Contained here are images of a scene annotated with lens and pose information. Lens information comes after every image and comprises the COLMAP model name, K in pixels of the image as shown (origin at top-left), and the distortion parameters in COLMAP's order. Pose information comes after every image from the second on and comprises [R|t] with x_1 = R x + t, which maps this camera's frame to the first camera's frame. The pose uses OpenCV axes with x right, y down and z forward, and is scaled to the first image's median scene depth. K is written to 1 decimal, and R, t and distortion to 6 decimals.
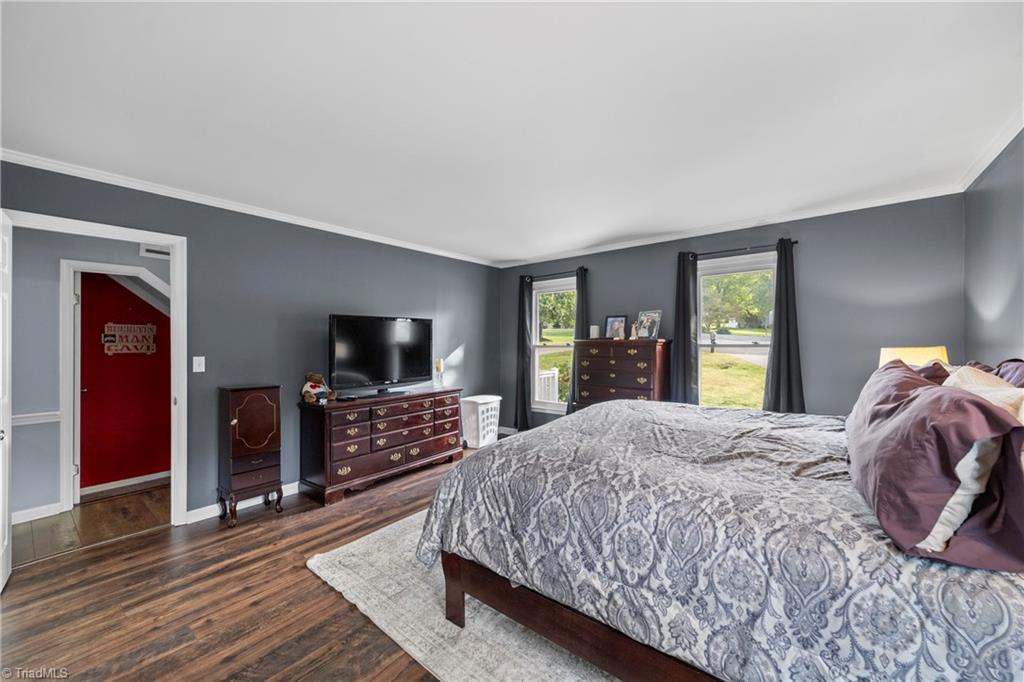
lens RADIAL K [[390.9, 0, 519.7], [0, 390.9, 339.7], [0, 0, 1]] dist [-0.026497, 0.000067]
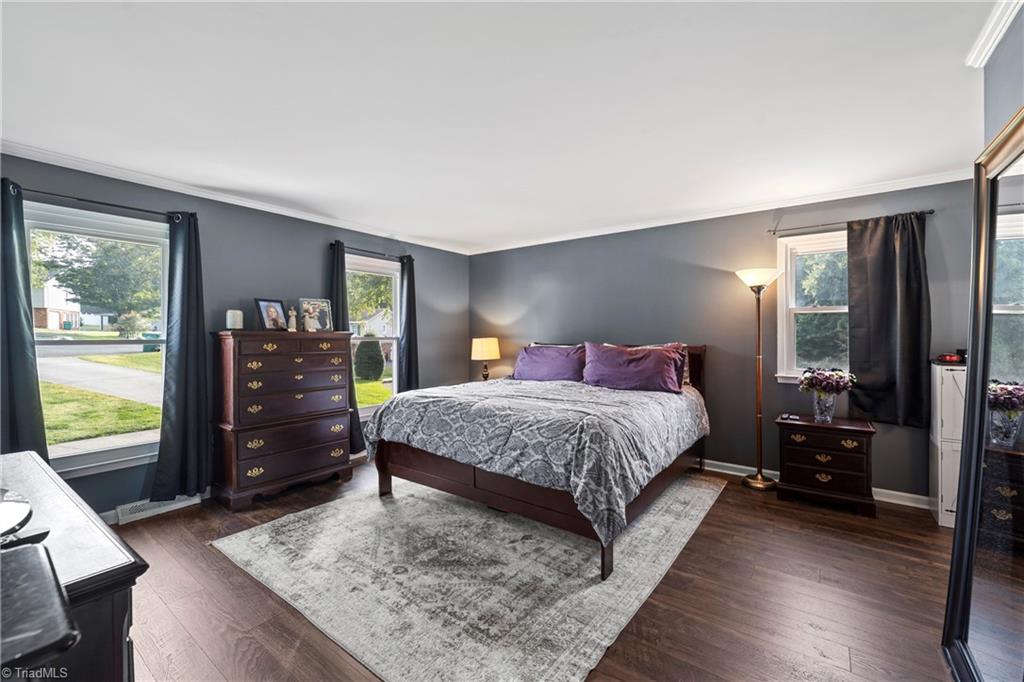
lens RADIAL K [[417.3, 0, 512.0], [0, 417.3, 341.0], [0, 0, 1]] dist [-0.000239, 0.000006]
pose [[-0.031752, -0.016463, 0.999360, -0.638366], [-0.006430, 0.999847, 0.016267, 0.002375], [-0.999475, -0.005909, -0.031853, 0.601157]]
